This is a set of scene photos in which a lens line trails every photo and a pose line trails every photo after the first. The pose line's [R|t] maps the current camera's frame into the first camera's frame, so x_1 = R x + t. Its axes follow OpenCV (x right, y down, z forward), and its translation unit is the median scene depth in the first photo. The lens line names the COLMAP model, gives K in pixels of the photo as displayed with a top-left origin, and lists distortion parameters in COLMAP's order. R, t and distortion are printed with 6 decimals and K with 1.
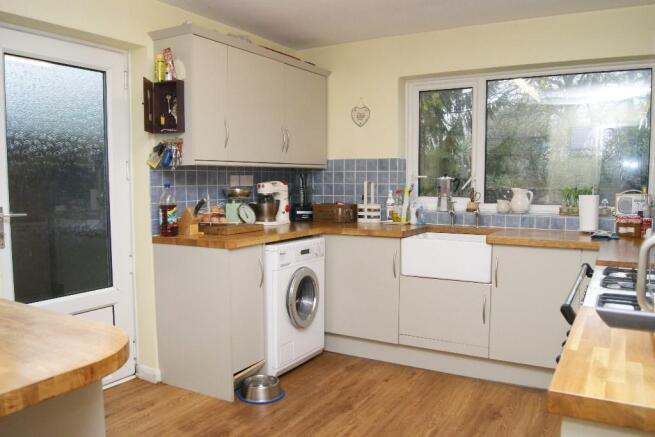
lens RADIAL K [[535.3, 0, 327.5], [0, 535.3, 218.5], [0, 0, 1]] dist [-0.000431, -0.000075]
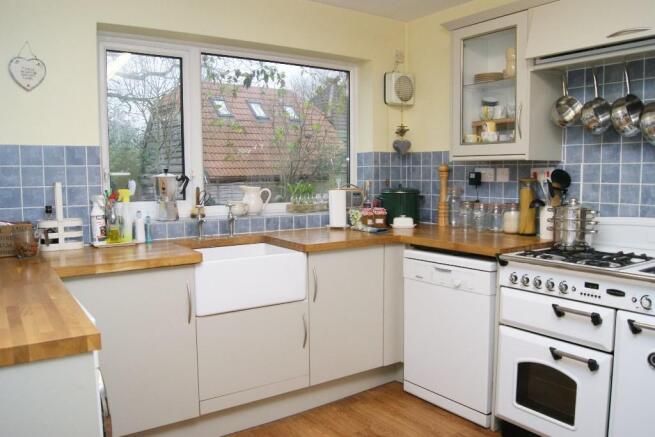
lens RADIAL K [[531.8, 0, 327.5], [0, 531.8, 218.5], [0, 0, 1]] dist [-0.044819, 0.004565]
pose [[0.438417, -0.082279, 0.894997, -0.334284], [0.077796, 0.995537, 0.053413, -0.037291], [-0.895398, 0.046210, 0.442862, 0.470598]]
